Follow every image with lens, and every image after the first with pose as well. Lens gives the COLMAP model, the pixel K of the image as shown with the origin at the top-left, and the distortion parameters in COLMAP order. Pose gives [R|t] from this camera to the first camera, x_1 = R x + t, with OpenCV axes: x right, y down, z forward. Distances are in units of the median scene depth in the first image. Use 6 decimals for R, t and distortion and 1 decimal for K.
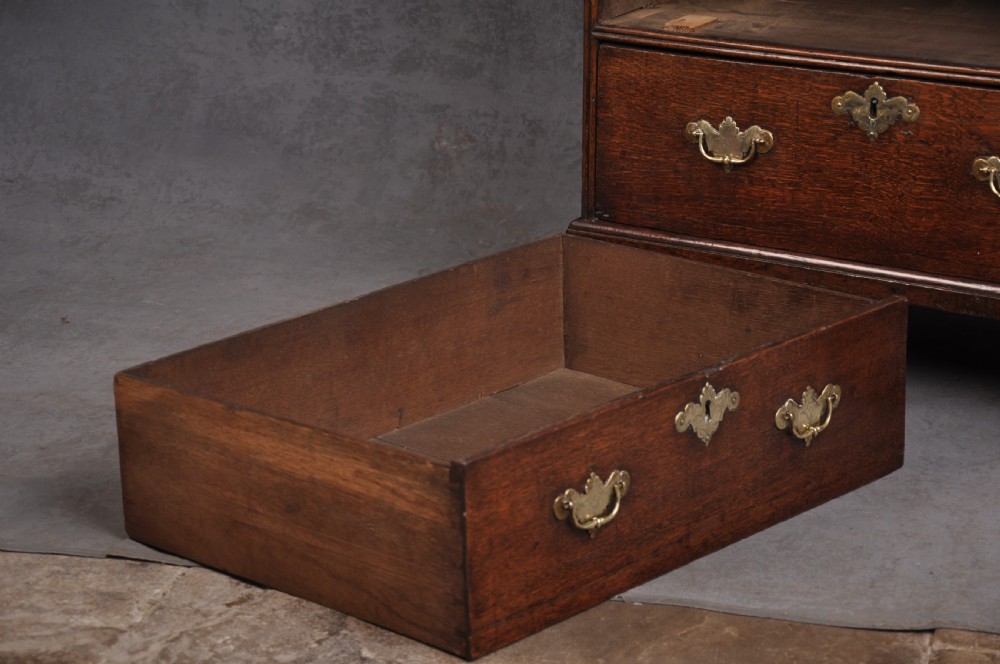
lens RADIAL K [[2705.8, 0, 524.0], [0, 2705.8, 330.6], [0, 0, 1]] dist [0.588367, 0.428927]
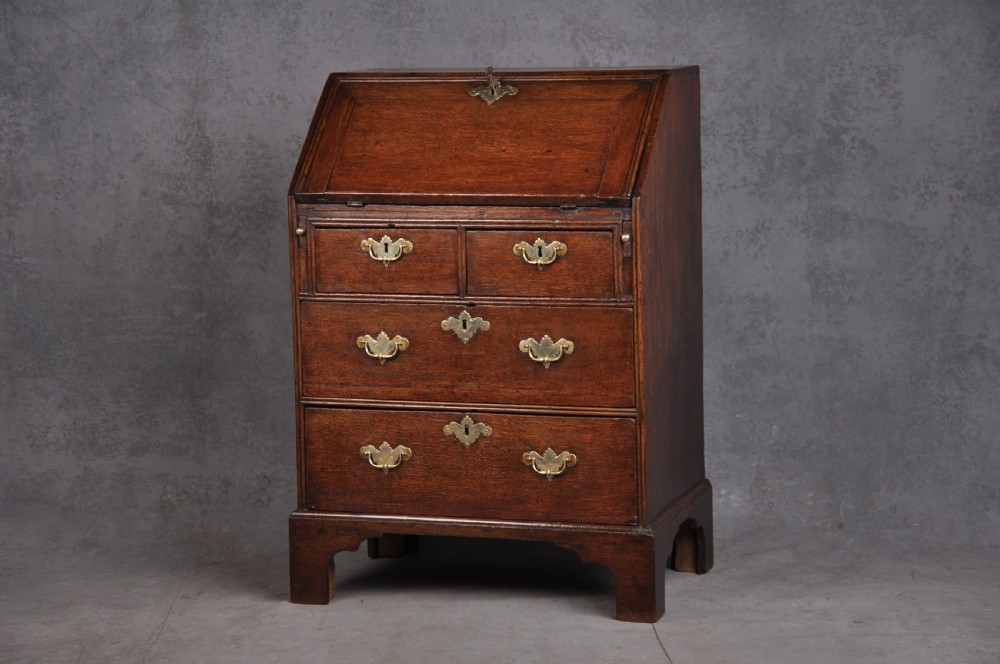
lens RADIAL K [[2368.6, 0, 504.6], [0, 2368.6, 353.8], [0, 0, 1]] dist [0.517522, 0.709254]
pose [[0.970305, -0.047221, 0.237232, -0.167178], [0.090621, 0.980295, -0.175524, 0.112652], [-0.224269, 0.191810, 0.955465, -0.396081]]
